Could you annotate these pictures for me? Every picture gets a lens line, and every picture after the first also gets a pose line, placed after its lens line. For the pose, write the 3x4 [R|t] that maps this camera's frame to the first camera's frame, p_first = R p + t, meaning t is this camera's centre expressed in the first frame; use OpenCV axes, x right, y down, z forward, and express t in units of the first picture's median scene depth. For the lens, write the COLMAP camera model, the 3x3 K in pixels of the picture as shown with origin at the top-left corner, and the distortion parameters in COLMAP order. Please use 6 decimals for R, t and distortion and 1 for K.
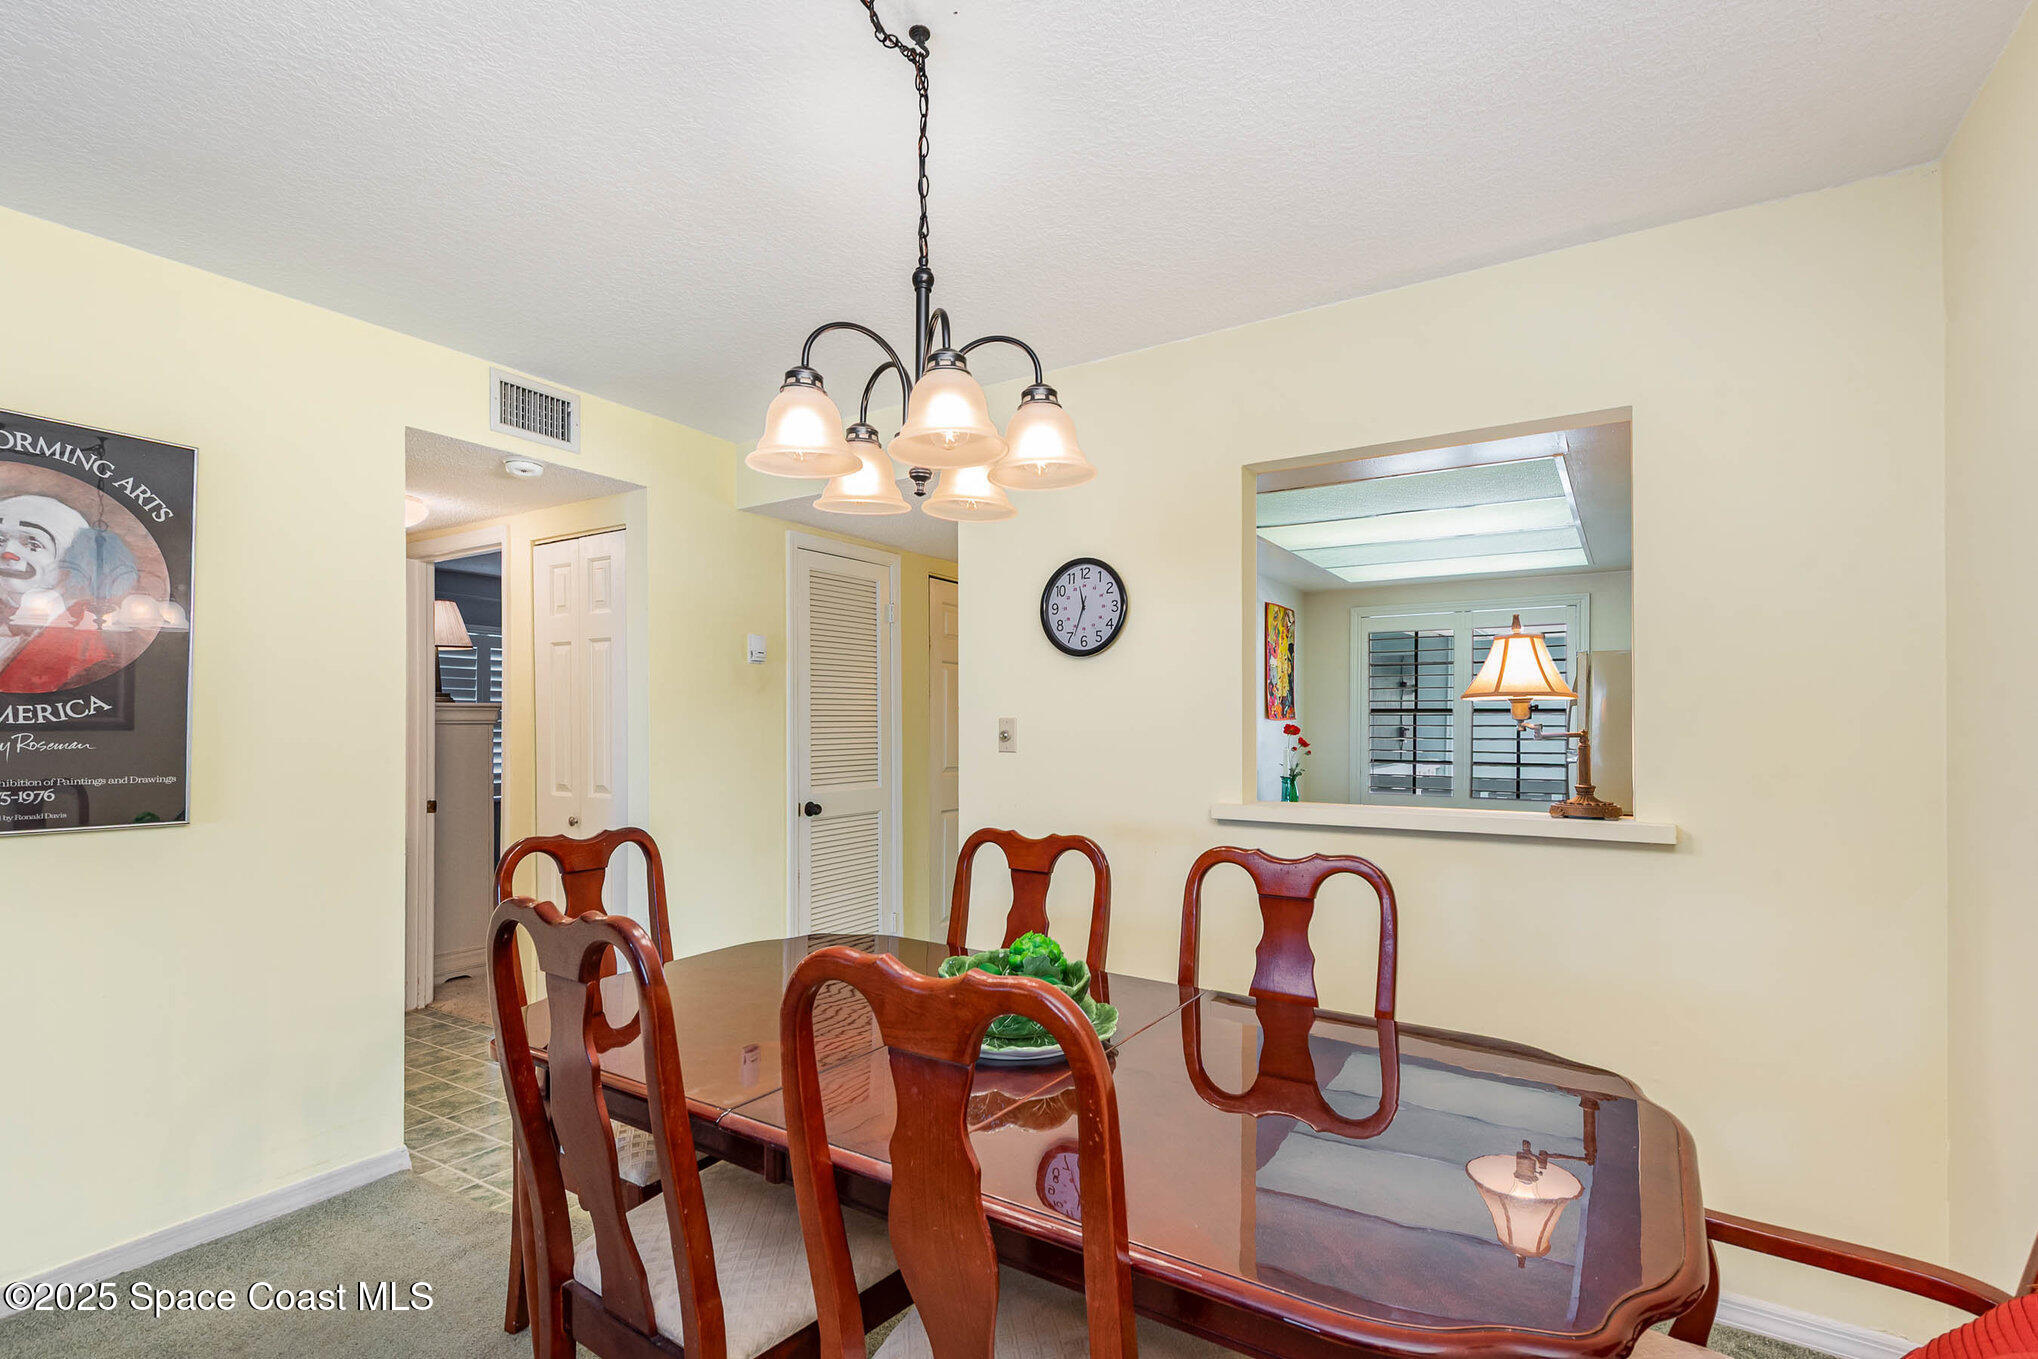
lens RADIAL K [[961.1, 0, 1016.9], [0, 961.1, 699.7], [0, 0, 1]] dist [-0.000220, 0.000149]
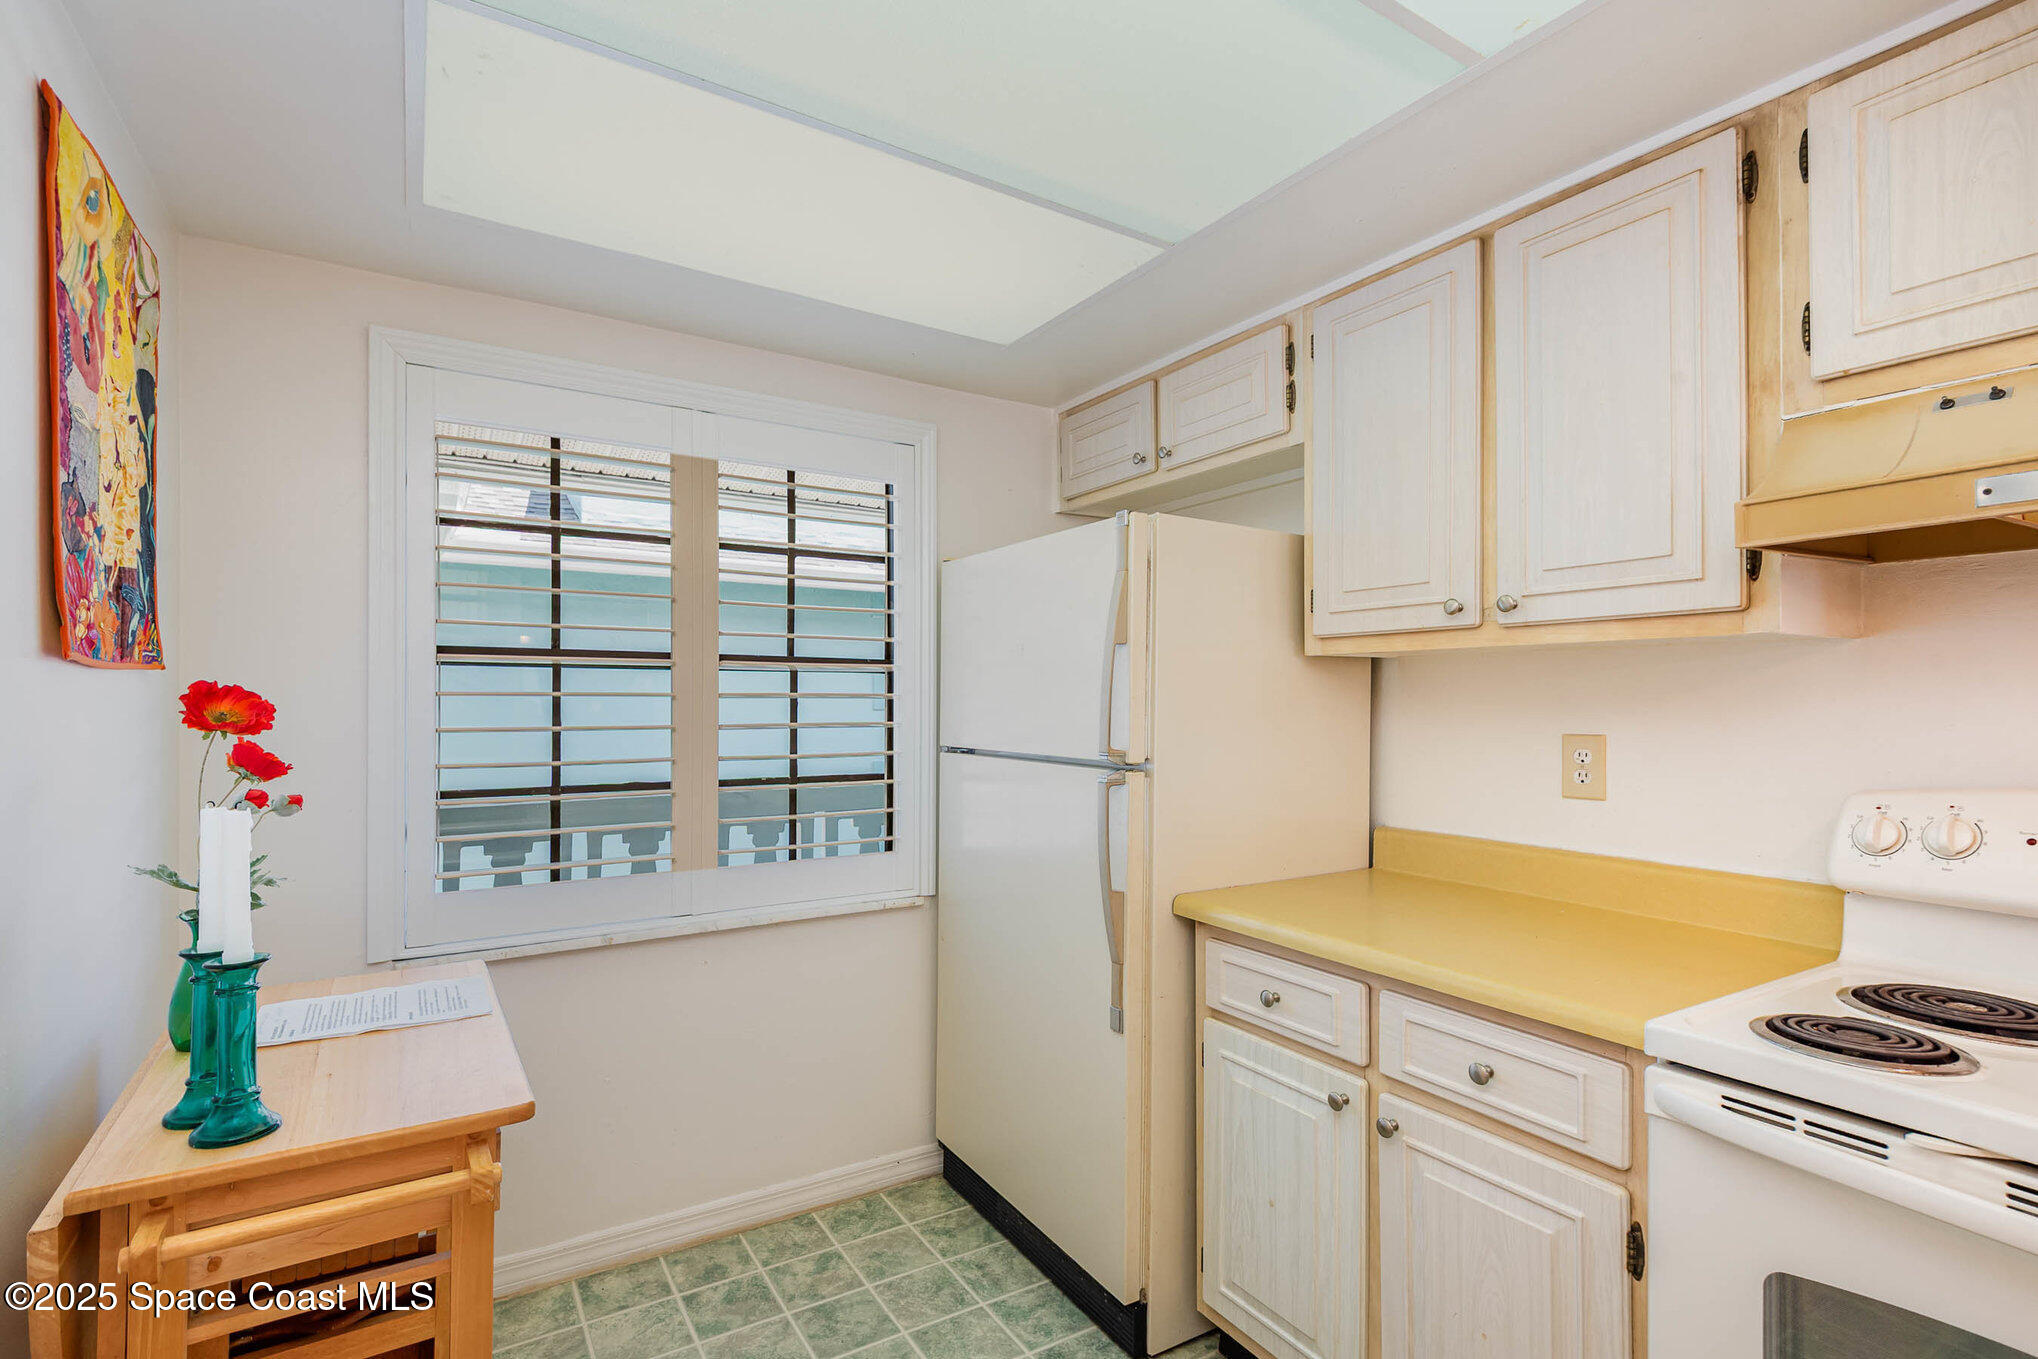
lens RADIAL K [[961.1, 0, 1013.2], [0, 961.1, 696.0], [0, 0, 1]] dist [-0.000220, 0.000149]
pose [[0.417285, 0.001577, 0.908774, 0.153814], [-0.017407, 0.999829, 0.006258, 0.022469], [-0.908609, -0.018431, 0.417241, 0.702434]]
